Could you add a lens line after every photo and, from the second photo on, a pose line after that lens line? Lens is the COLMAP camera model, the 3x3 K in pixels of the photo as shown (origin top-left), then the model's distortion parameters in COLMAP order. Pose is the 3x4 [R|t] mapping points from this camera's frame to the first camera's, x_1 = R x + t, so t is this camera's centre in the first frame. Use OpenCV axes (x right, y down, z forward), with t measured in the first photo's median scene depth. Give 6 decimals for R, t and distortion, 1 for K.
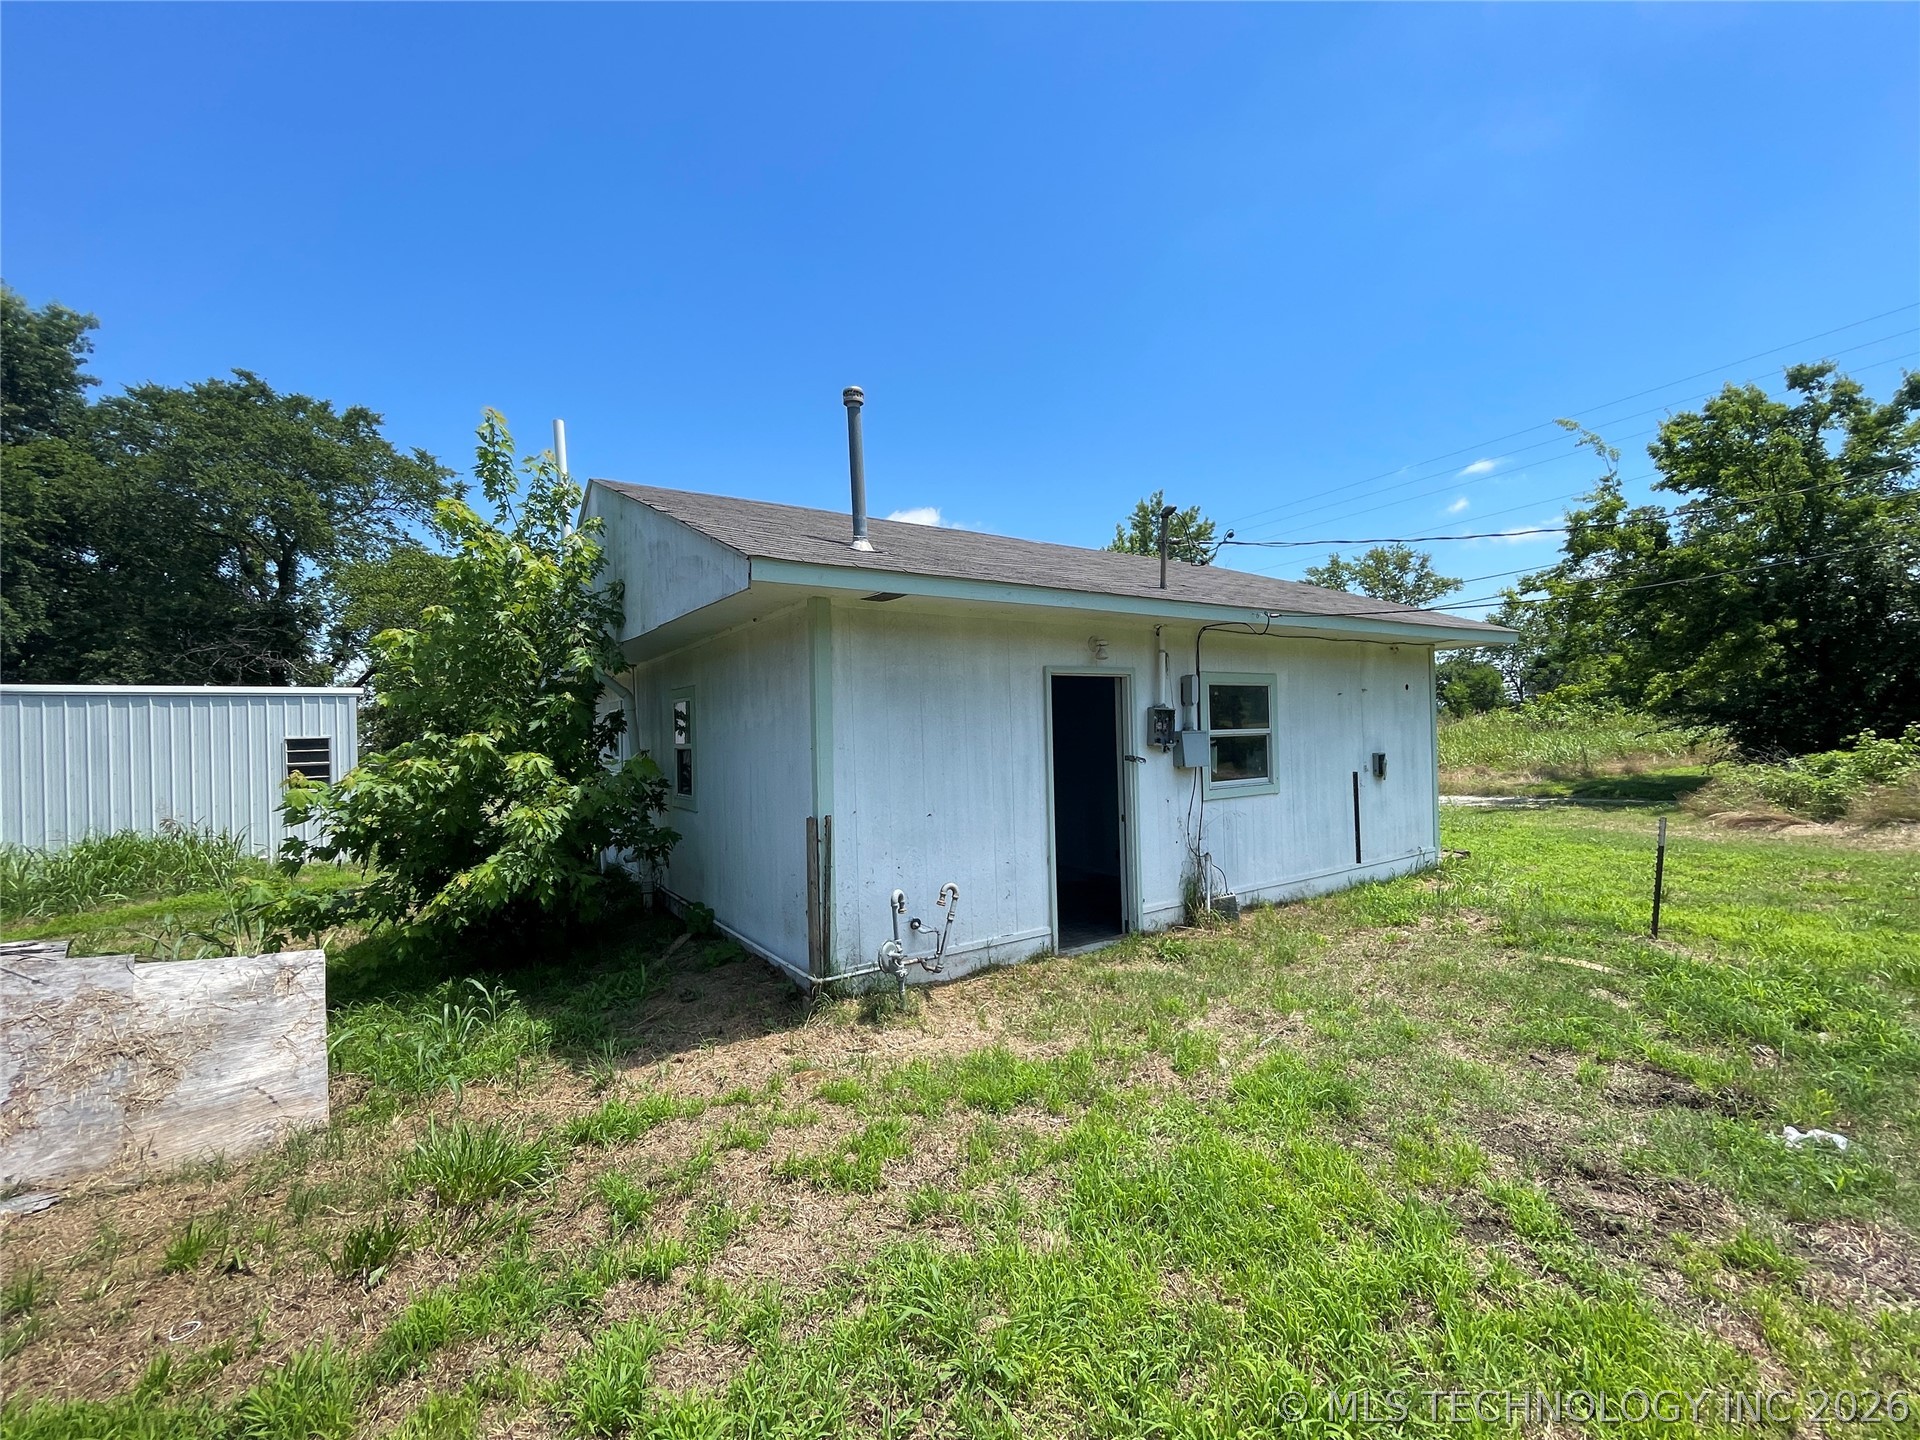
lens RADIAL K [[813.4, 0, 962.9], [0, 813.4, 729.5], [0, 0, 1]] dist [-0.003448, 0.000948]
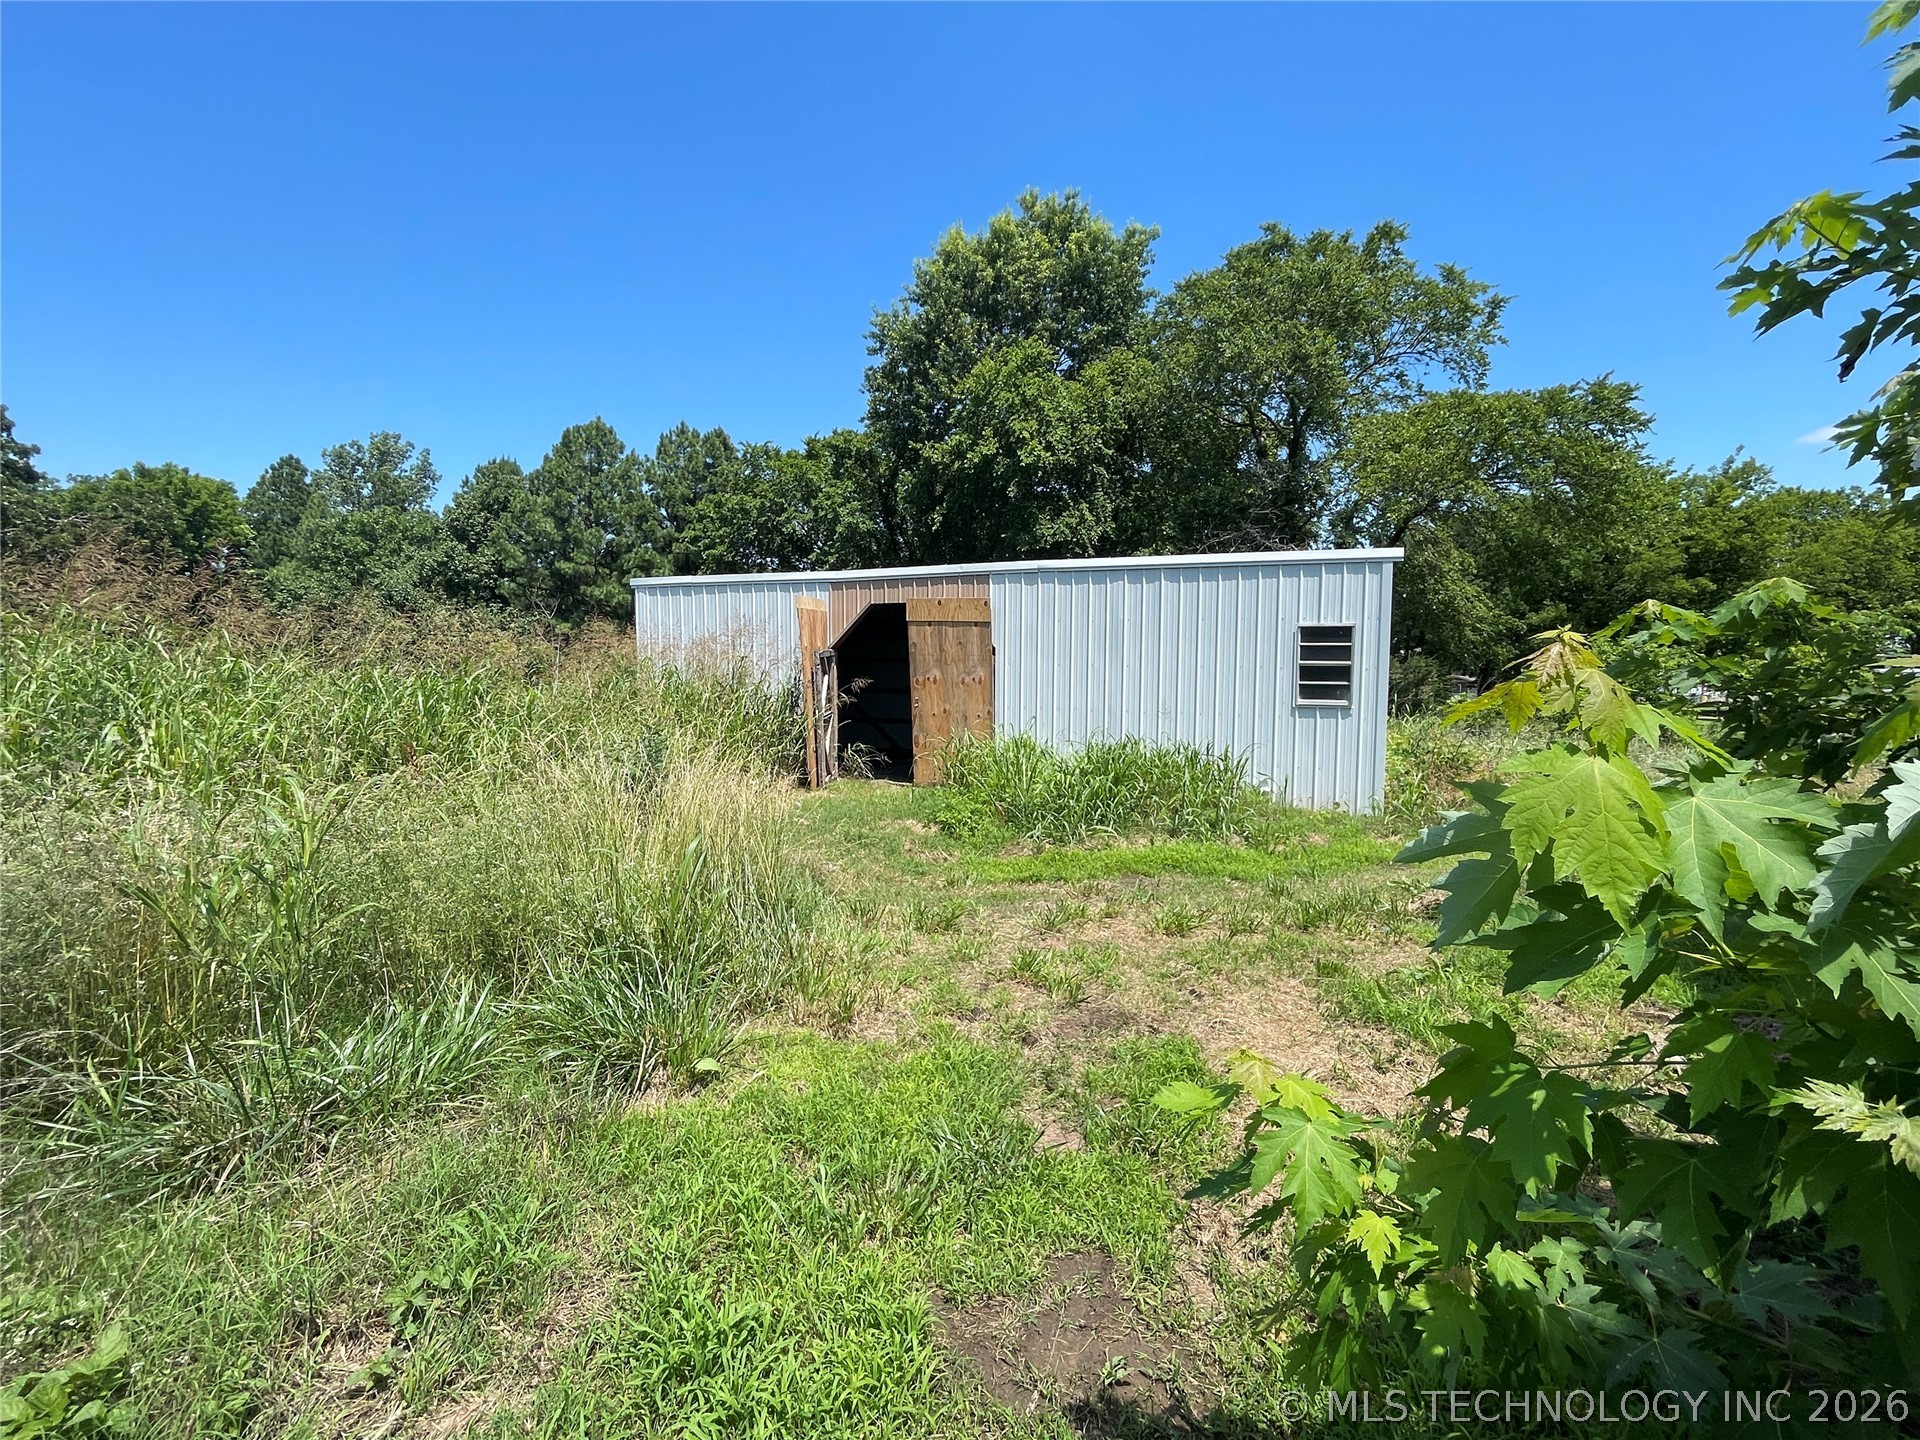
lens RADIAL K [[914.7, 0, 975.2], [0, 914.7, 720.2], [0, 0, 1]] dist [0.004587, -0.000011]
pose [[0.527861, 0.092091, -0.844324, -0.234702], [-0.018278, 0.995106, 0.097110, 0.015909], [0.849134, -0.035828, 0.526961, 0.261914]]
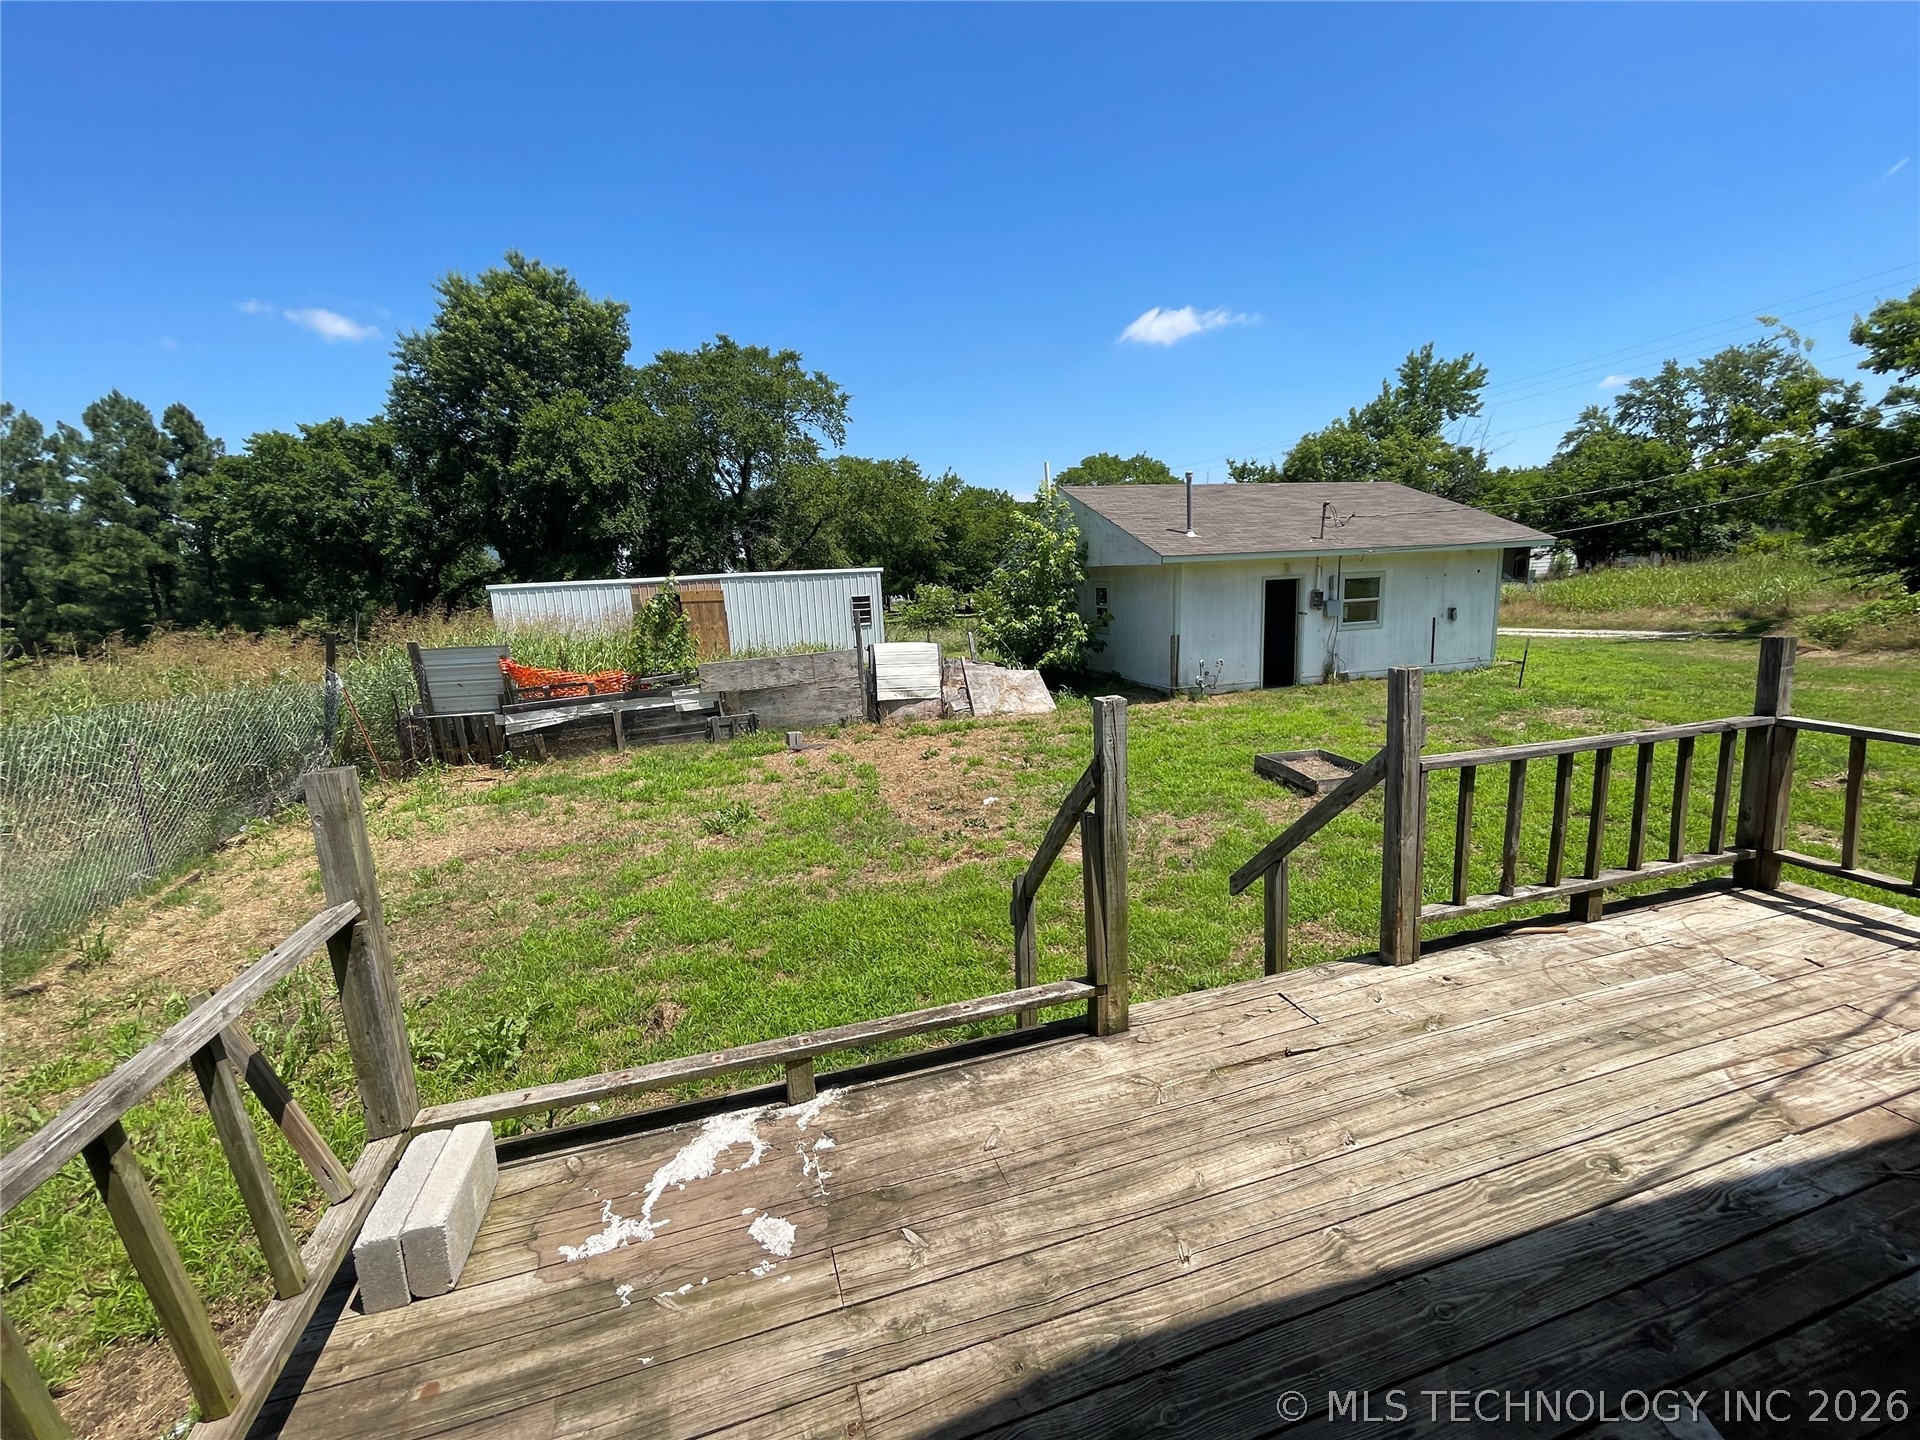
lens RADIAL K [[813.4, 0, 954.4], [0, 813.4, 728.7], [0, 0, 1]] dist [-0.003448, 0.000948]
pose [[0.950265, 0.043236, -0.308427, -0.003683], [0.020544, 0.979458, 0.200599, -0.047133], [0.310764, -0.196959, 0.929856, -0.576891]]
